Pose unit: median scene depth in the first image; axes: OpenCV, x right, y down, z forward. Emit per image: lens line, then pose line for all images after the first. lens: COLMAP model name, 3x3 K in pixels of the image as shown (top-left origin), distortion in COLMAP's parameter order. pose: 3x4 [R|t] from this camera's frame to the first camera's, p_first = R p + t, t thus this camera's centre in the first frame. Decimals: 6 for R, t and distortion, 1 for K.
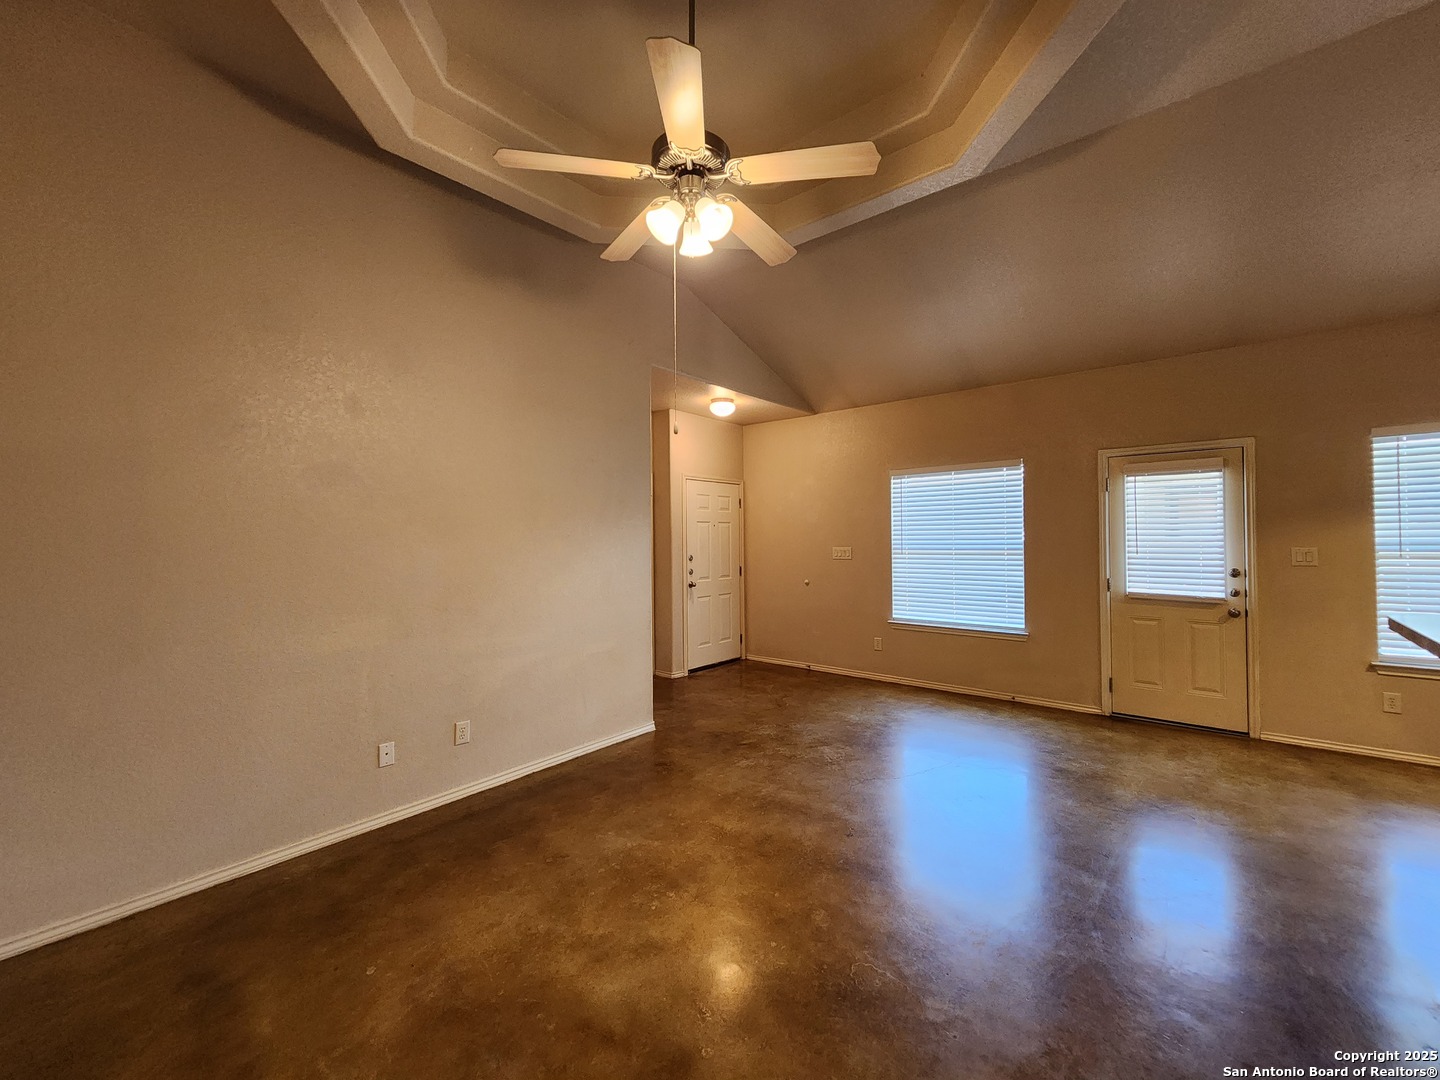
lens RADIAL K [[588.2, 0, 721.4], [0, 588.2, 537.3], [0, 0, 1]] dist [0.001978, -0.001399]
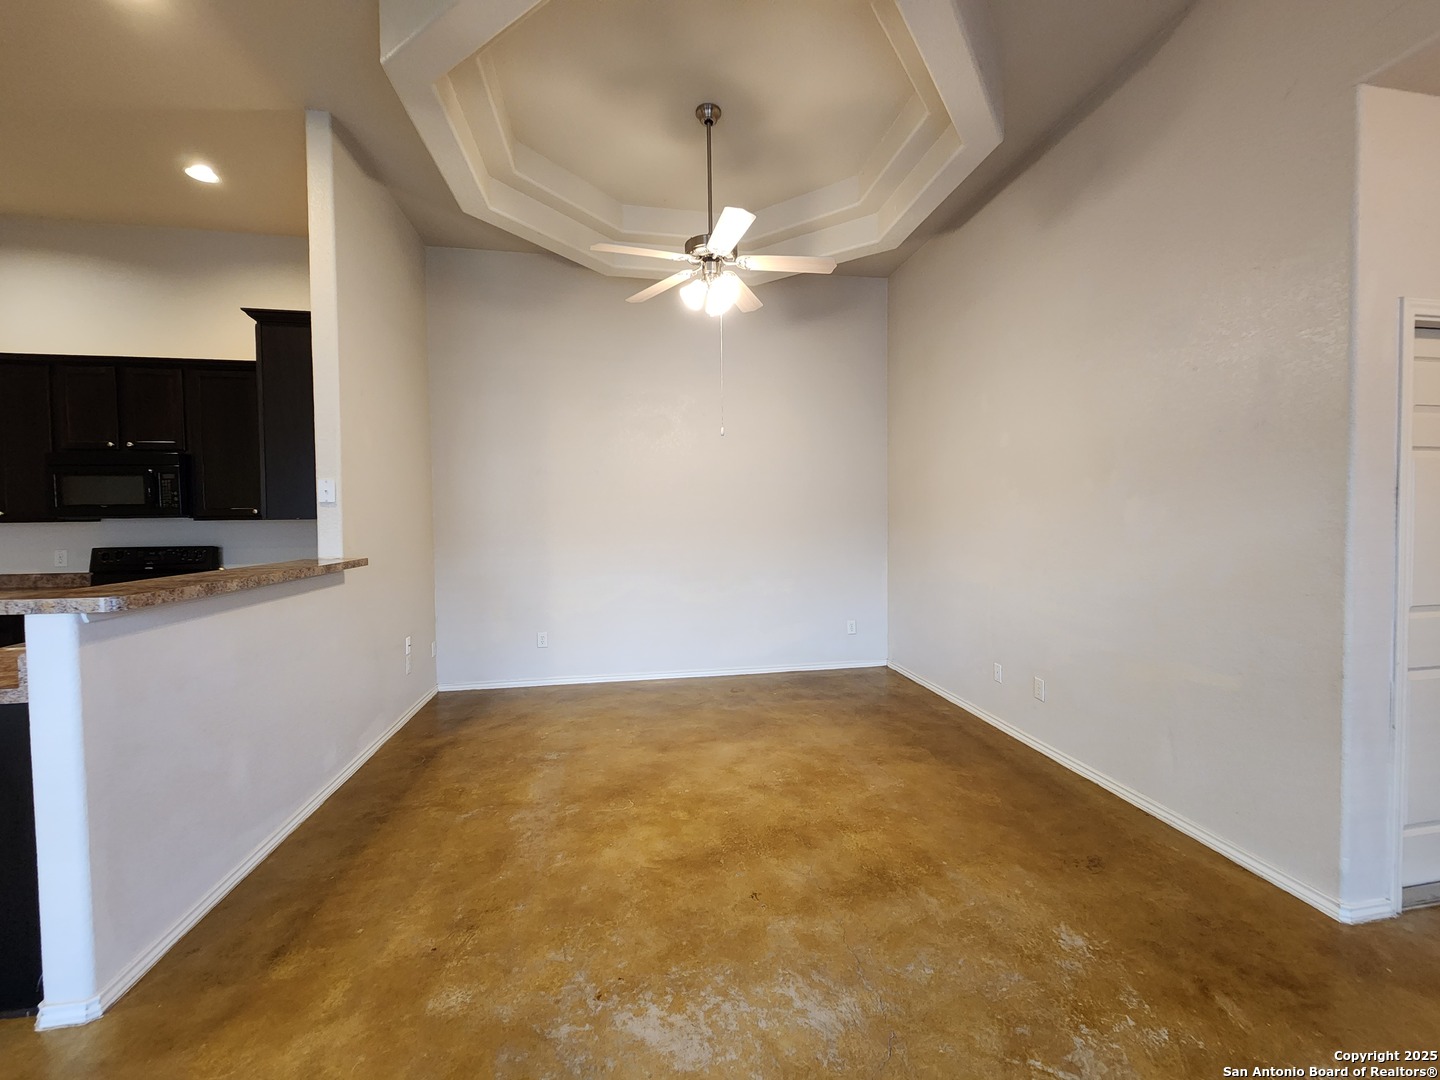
lens RADIAL K [[588.2, 0, 730.8], [0, 588.2, 534.1], [0, 0, 1]] dist [0.001978, -0.001399]
pose [[-0.641876, 0.040233, -0.765753, 0.784286], [0.018949, 0.999150, 0.036613, 0.019175], [0.766575, 0.008990, -0.642092, 1.441639]]
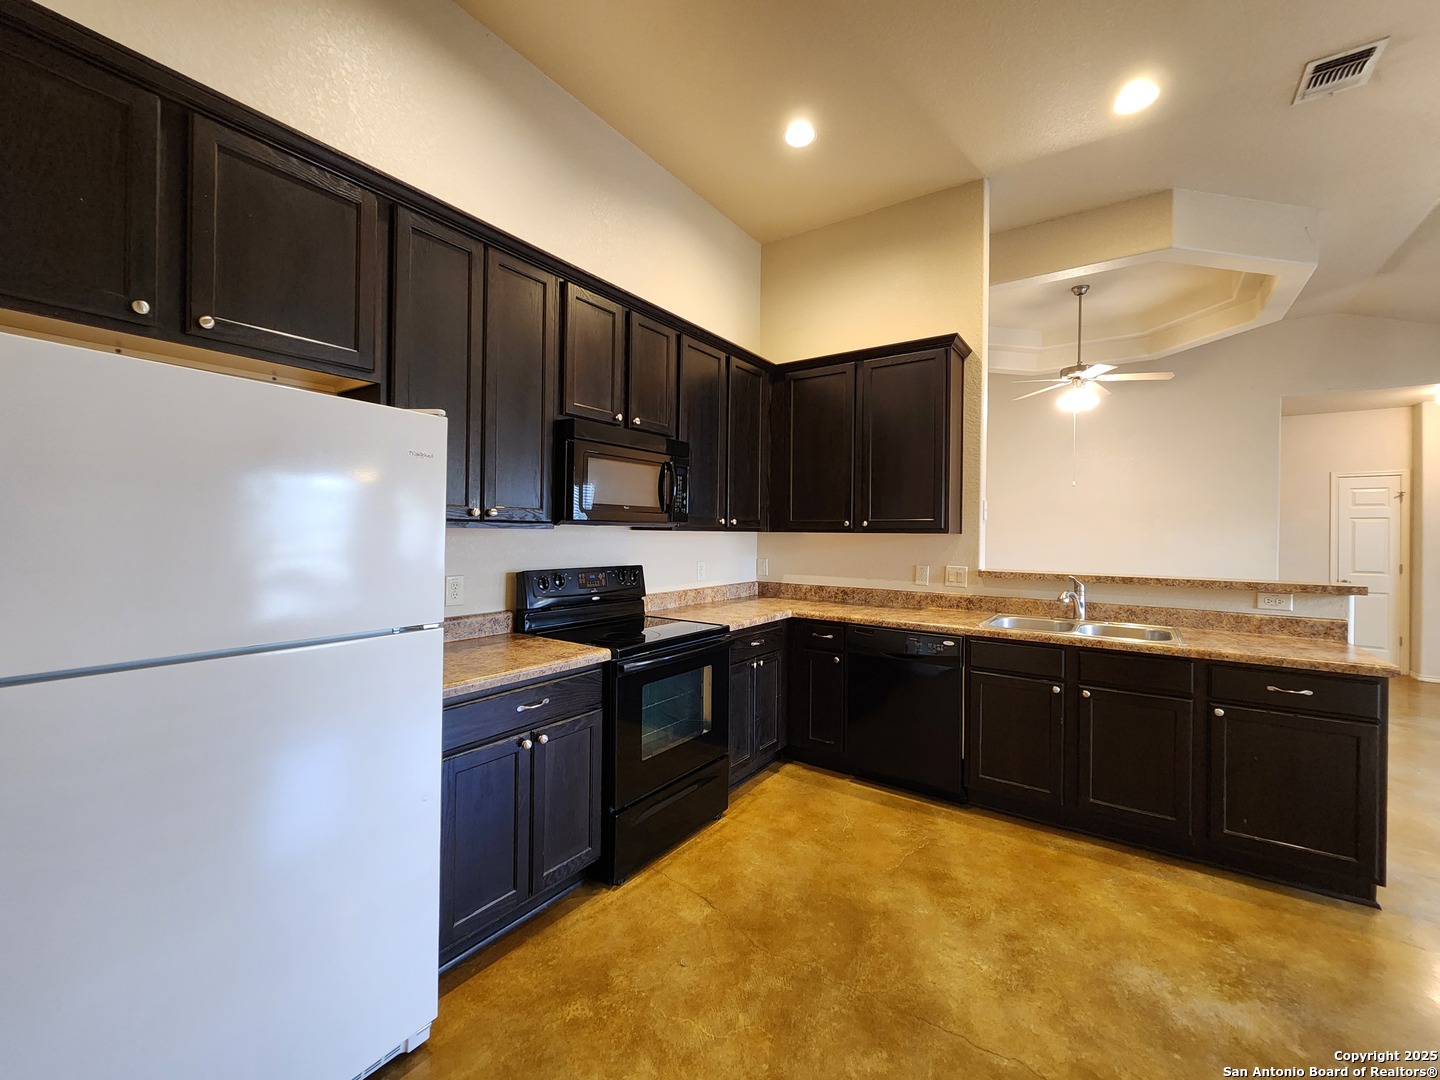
lens RADIAL K [[588.2, 0, 732.6], [0, 588.2, 533.2], [0, 0, 1]] dist [0.001978, -0.001399]
pose [[0.094230, 0.009707, -0.995503, 1.608698], [-0.010221, 0.999909, 0.008782, 0.007679], [0.995498, 0.009348, 0.094321, -0.462299]]
